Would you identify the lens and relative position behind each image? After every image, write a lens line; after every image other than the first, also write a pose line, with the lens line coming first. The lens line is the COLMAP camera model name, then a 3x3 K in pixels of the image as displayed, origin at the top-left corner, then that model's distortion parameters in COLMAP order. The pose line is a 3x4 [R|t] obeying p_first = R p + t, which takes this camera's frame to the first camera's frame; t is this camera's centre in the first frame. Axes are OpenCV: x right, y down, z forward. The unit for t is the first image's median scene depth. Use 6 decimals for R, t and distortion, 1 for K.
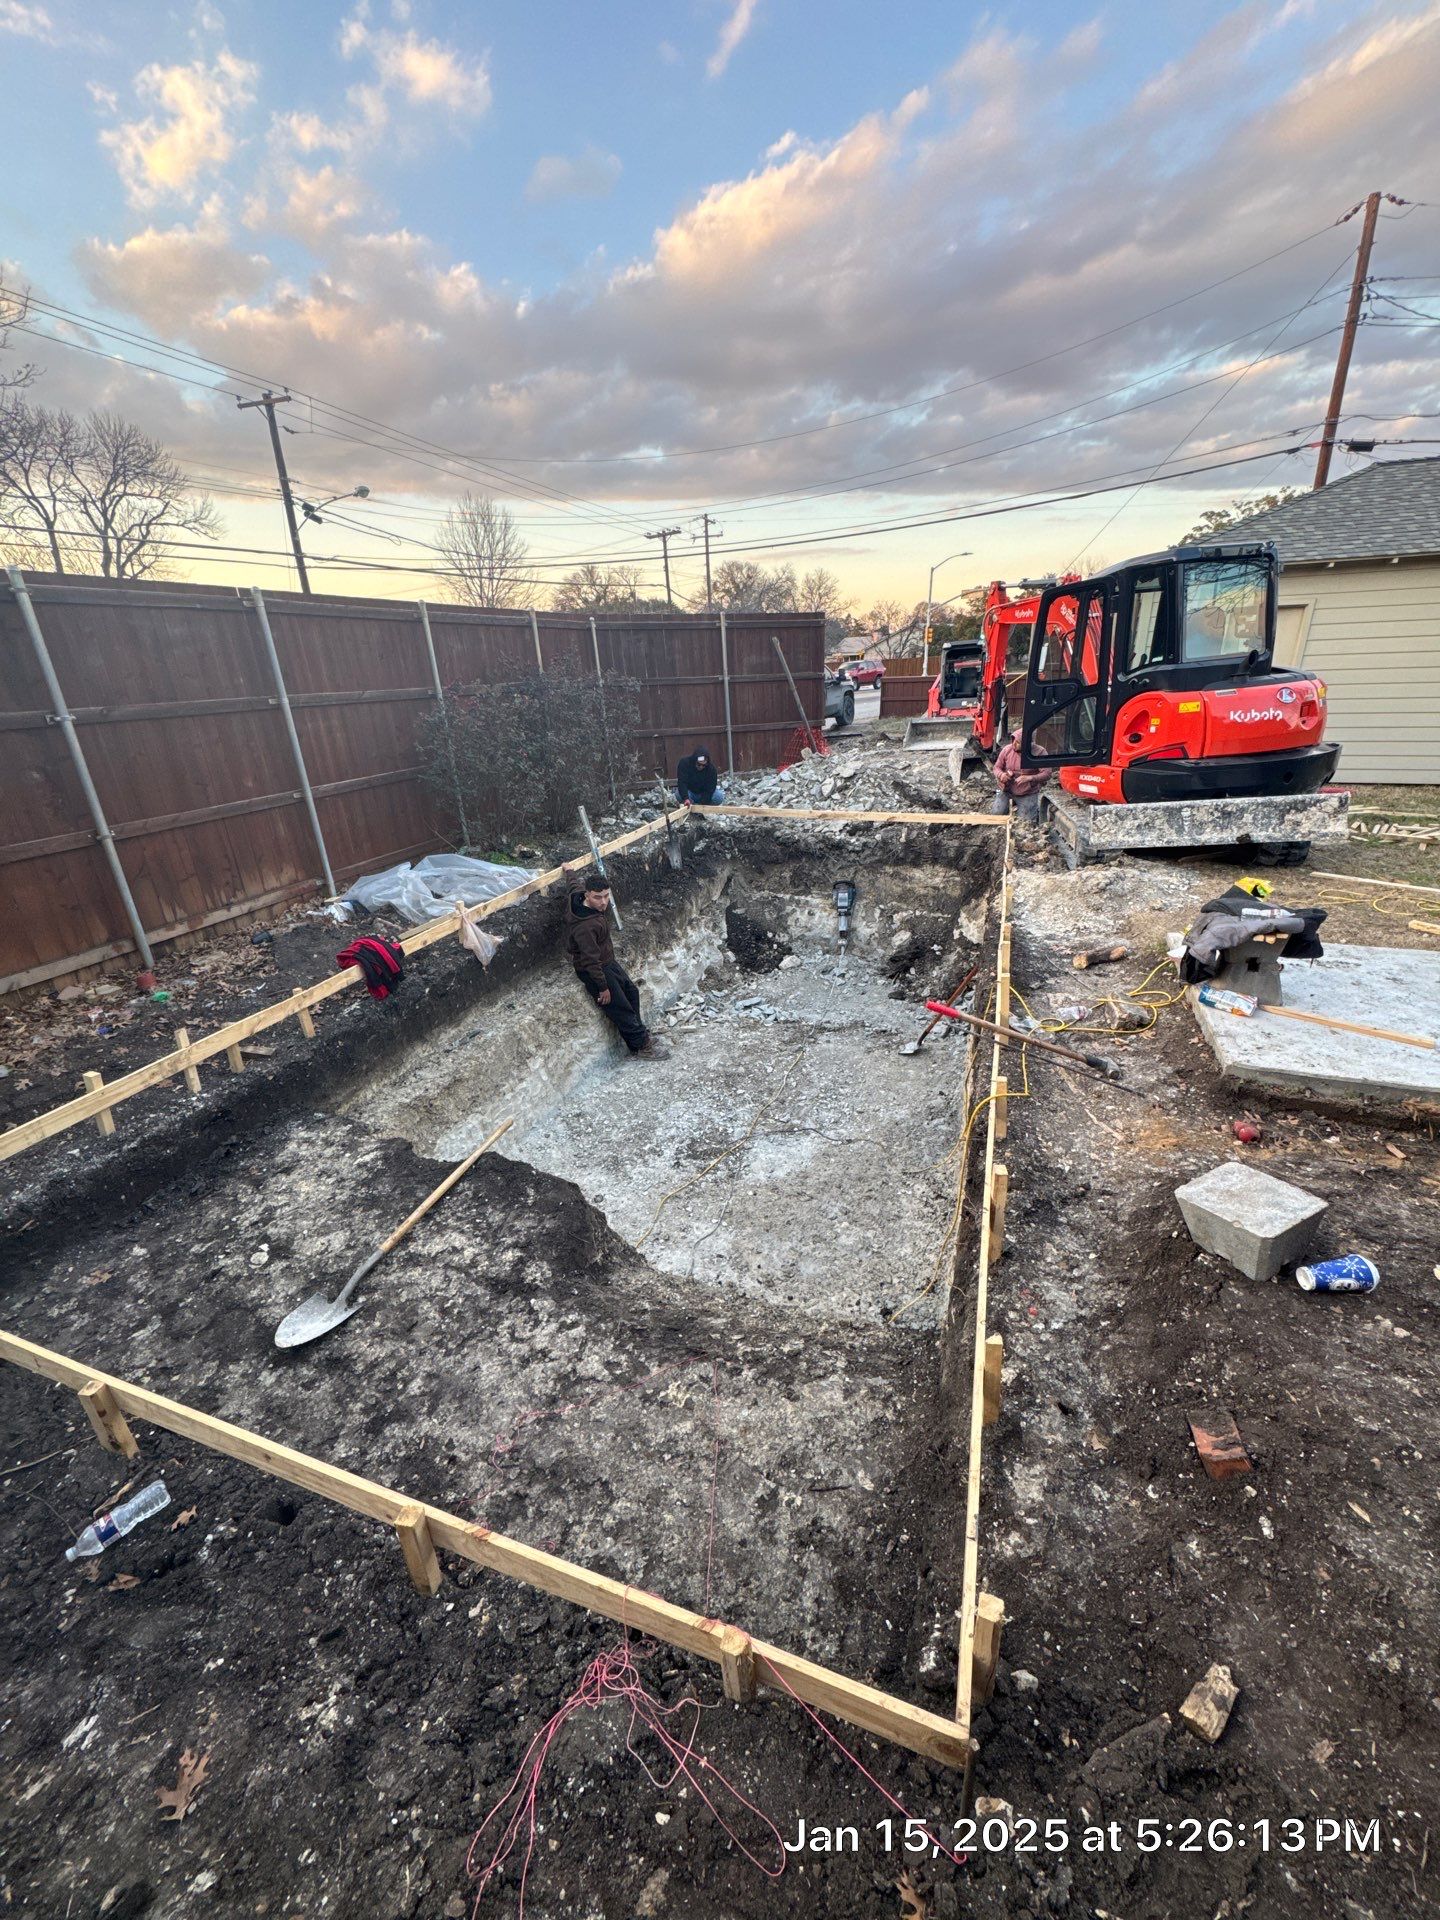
lens RADIAL K [[752.4, 0, 720.6], [0, 752.4, 971.6], [0, 0, 1]] dist [-0.001389, -0.000543]
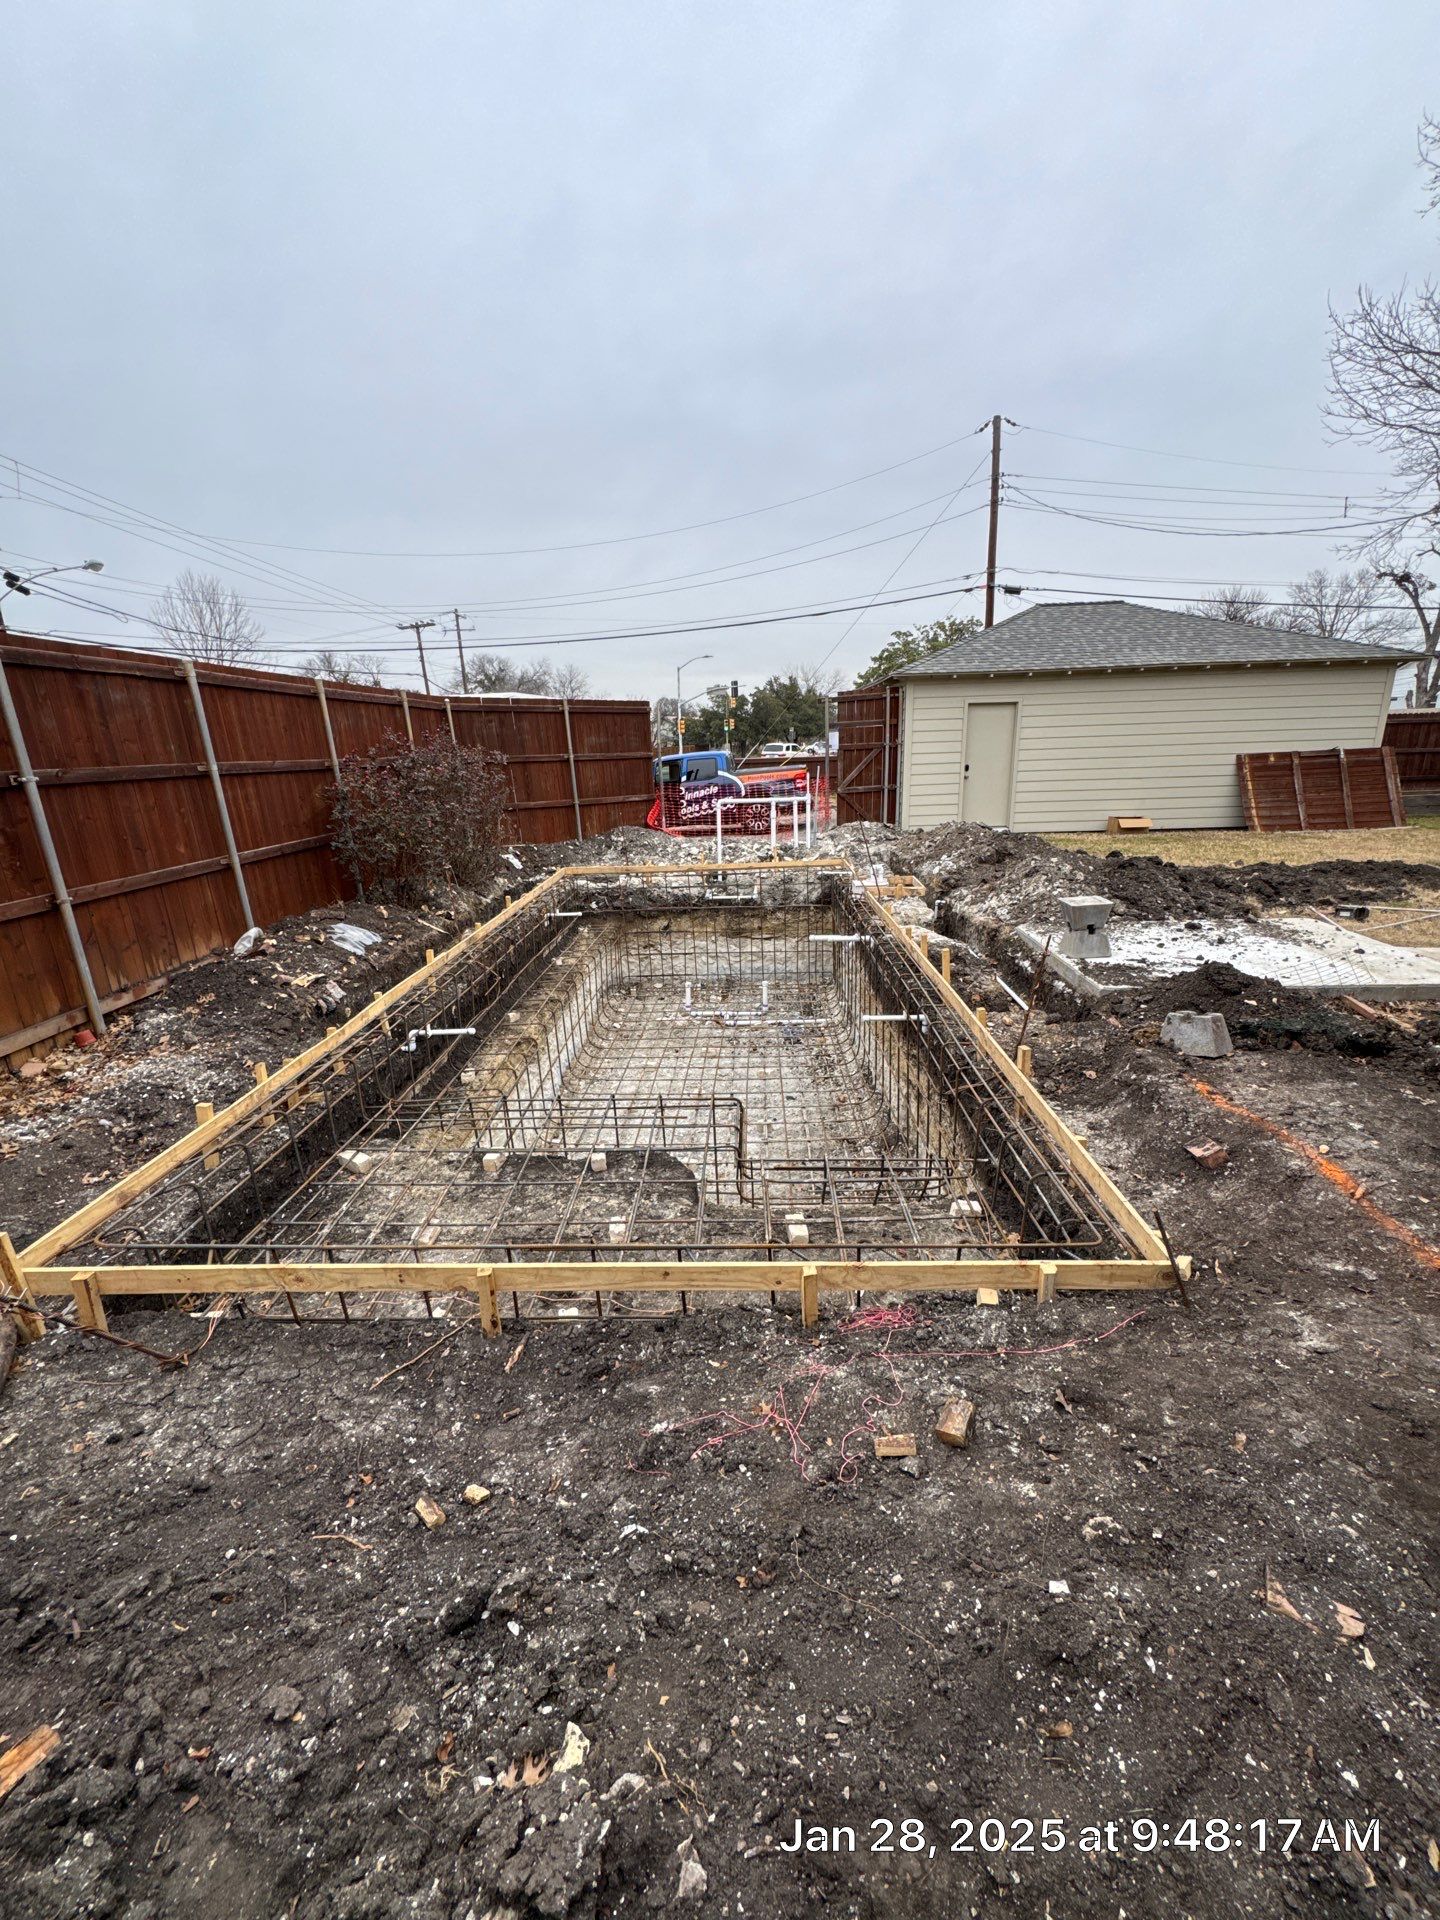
lens RADIAL K [[752.4, 0, 720.6], [0, 752.4, 971.6], [0, 0, 1]] dist [-0.001389, -0.000543]
pose [[0.951883, -0.083377, 0.294901, -0.153662], [0.114067, 0.989531, -0.088418, 0.043744], [-0.284441, 0.117802, 0.951428, -0.066755]]
